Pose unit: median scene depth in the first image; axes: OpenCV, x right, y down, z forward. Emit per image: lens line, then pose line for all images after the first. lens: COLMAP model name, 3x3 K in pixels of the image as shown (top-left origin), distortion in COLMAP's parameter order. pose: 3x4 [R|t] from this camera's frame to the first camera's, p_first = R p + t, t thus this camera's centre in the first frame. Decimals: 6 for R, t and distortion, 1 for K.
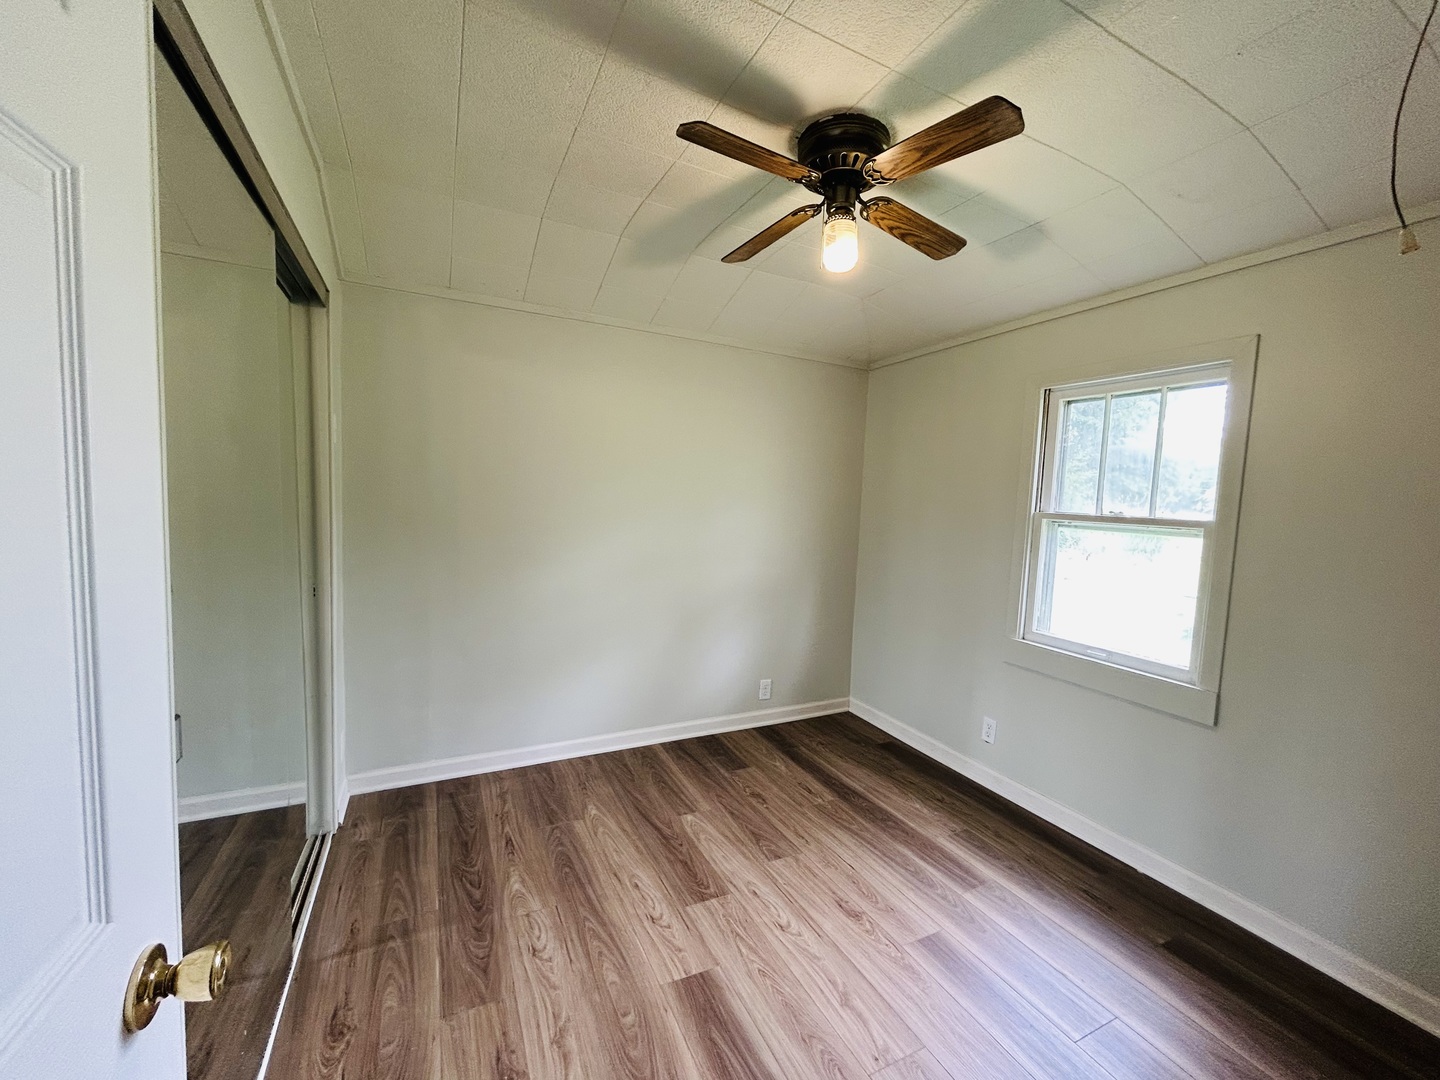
lens RADIAL K [[581.9, 0, 720.0], [0, 581.9, 540.0], [0, 0, 1]] dist [-0.001771, 0.000618]
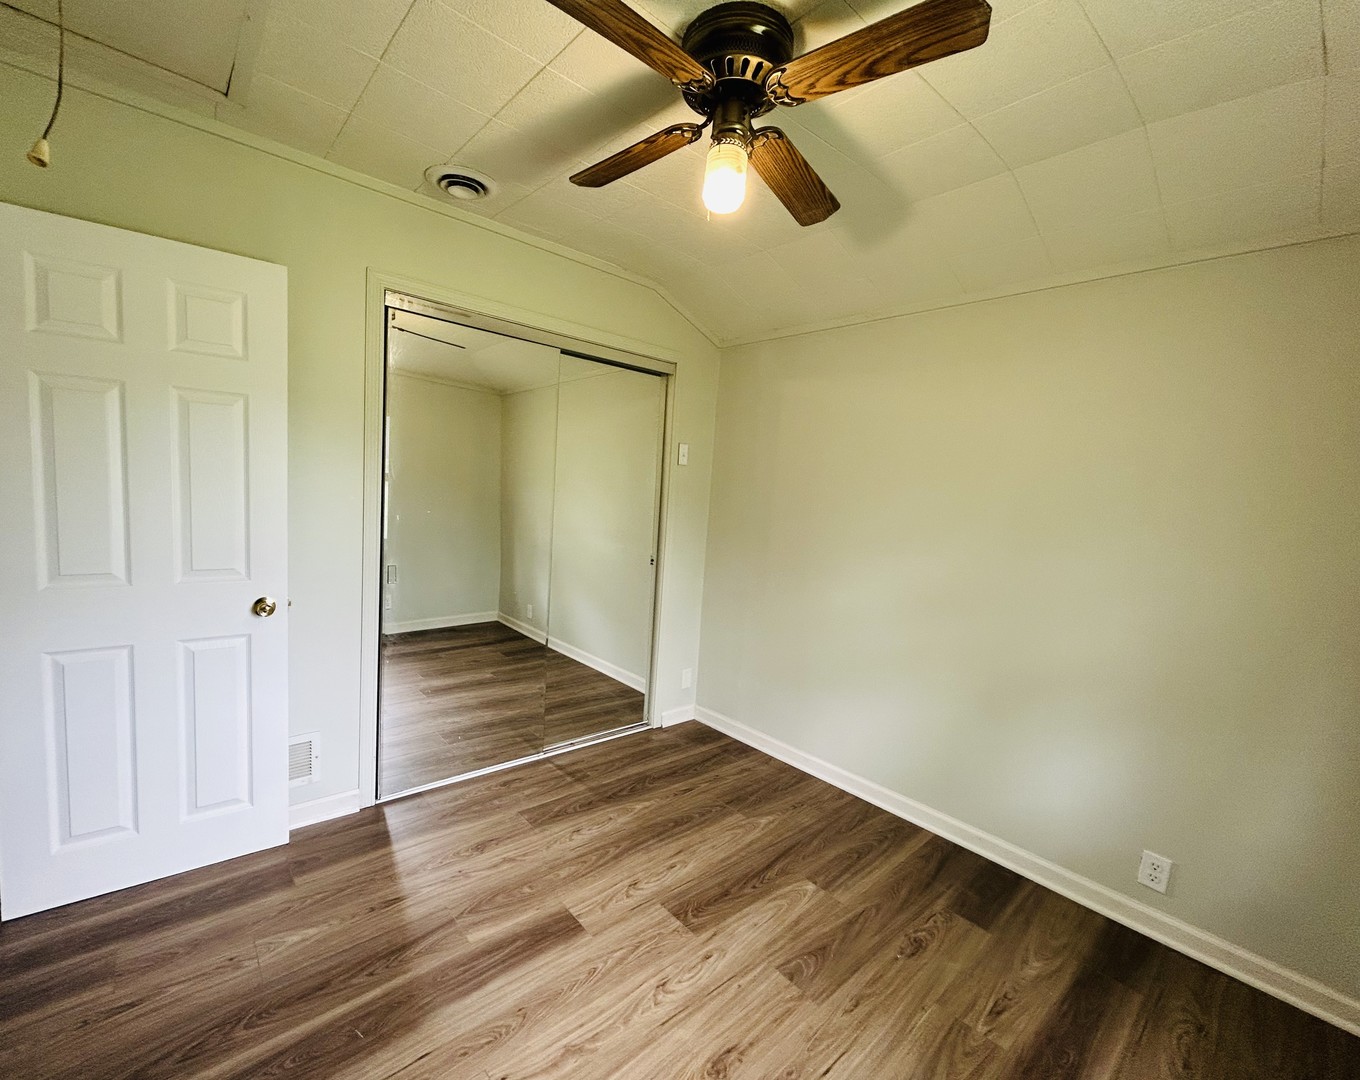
lens RADIAL K [[605.4, 0, 675.0], [0, 605.4, 549.7], [0, 0, 1]] dist [-0.002371, 0.000242]
pose [[0.236196, 0.073839, -0.968896, 0.848445], [-0.123359, 0.991320, 0.045476, -0.027672], [0.963843, 0.108781, 0.243254, 0.648383]]
